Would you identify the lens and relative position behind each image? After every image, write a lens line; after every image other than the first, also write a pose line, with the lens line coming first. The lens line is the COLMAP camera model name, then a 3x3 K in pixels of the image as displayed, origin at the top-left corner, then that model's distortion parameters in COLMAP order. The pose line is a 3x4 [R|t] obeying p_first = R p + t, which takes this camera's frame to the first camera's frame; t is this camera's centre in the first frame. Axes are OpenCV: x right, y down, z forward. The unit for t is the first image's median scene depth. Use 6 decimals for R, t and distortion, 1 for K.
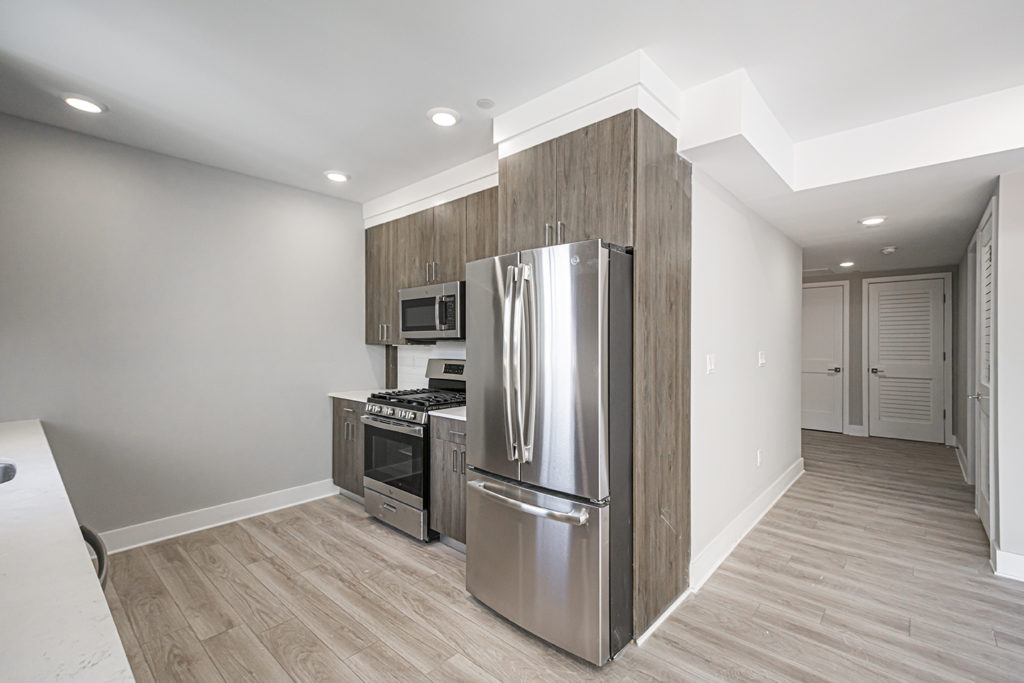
lens RADIAL K [[451.2, 0, 509.1], [0, 451.2, 341.6], [0, 0, 1]] dist [0.012714, -0.000066]
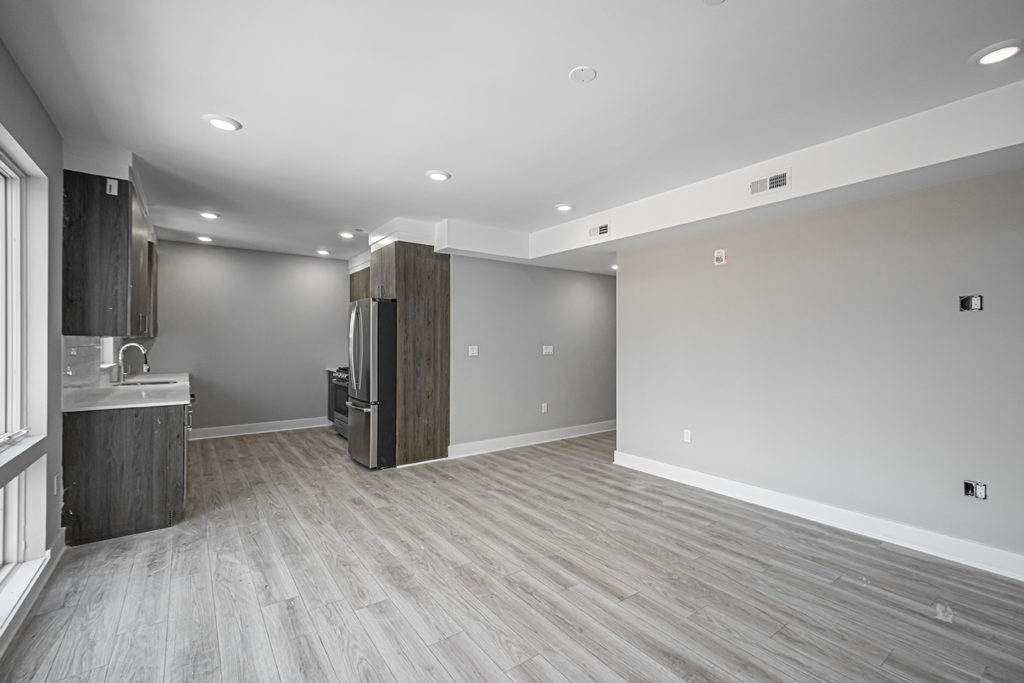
lens RADIAL K [[451.2, 0, 515.5], [0, 451.2, 337.5], [0, 0, 1]] dist [0.012714, -0.000066]
pose [[0.979741, 0.001149, -0.200263, 1.064665], [-0.003545, 0.999926, -0.011606, 0.014066], [0.200235, 0.012081, 0.979673, -0.928499]]
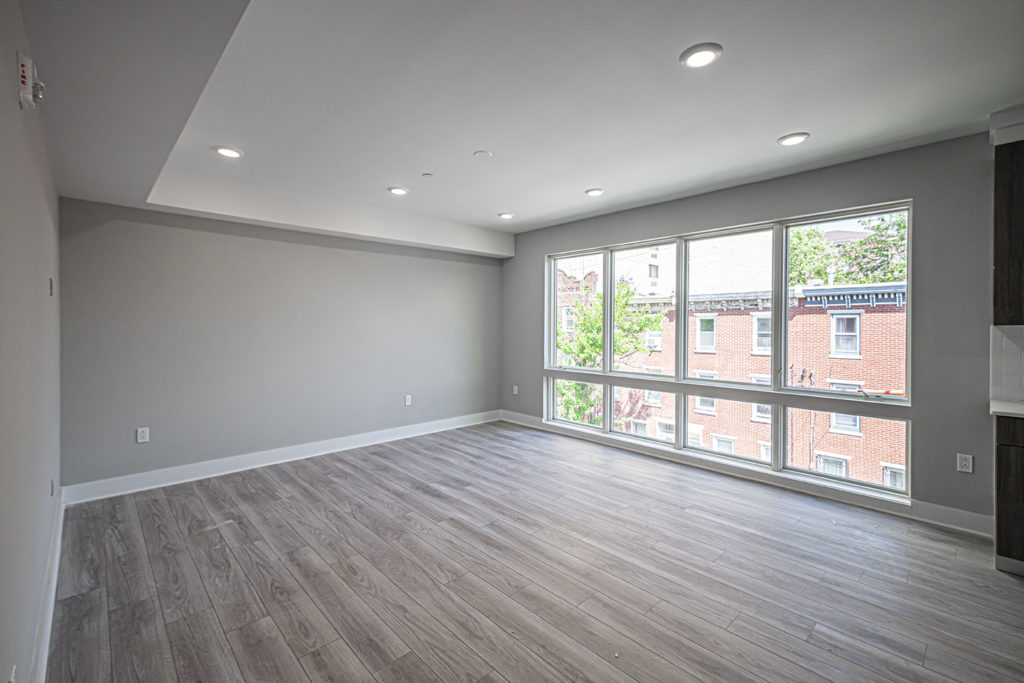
lens RADIAL K [[451.2, 0, 511.4], [0, 451.2, 333.0], [0, 0, 1]] dist [0.012714, -0.000066]
pose [[-0.997472, -0.002164, 0.071027, 0.834785], [-0.000777, 0.999809, 0.019553, -0.000482], [-0.071056, 0.019449, -0.997283, 1.296601]]
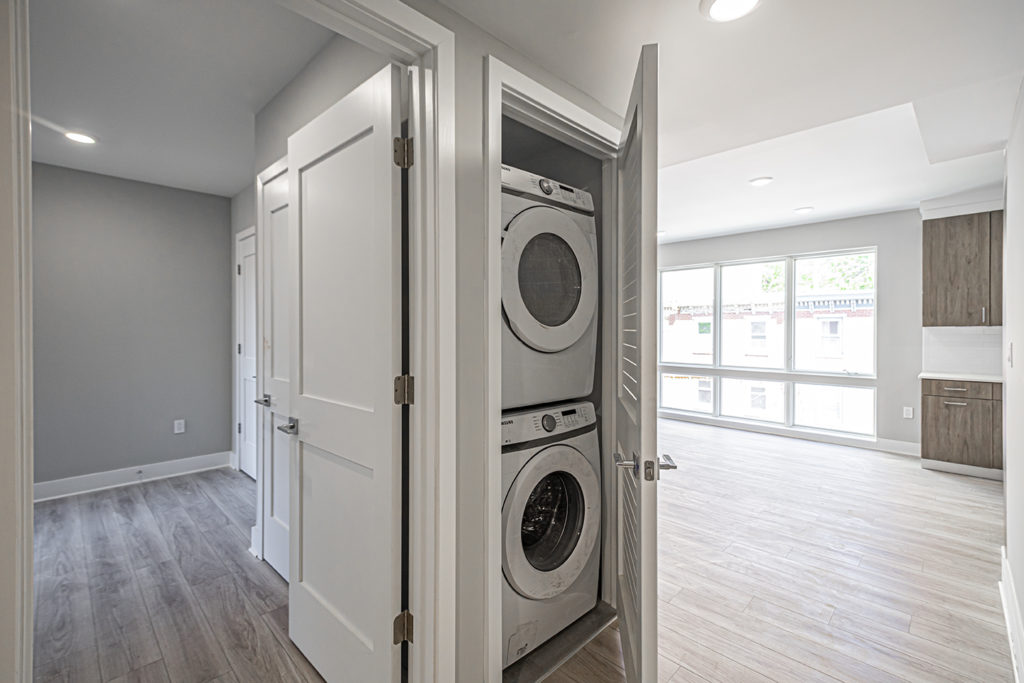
lens RADIAL K [[451.2, 0, 512.6], [0, 451.2, 335.3], [0, 0, 1]] dist [0.012714, -0.000066]
pose [[-0.999030, -0.000105, 0.044036, 1.344610], [0.000675, 0.999843, 0.017701, 0.001484], [-0.044031, 0.017714, -0.998873, 2.053382]]
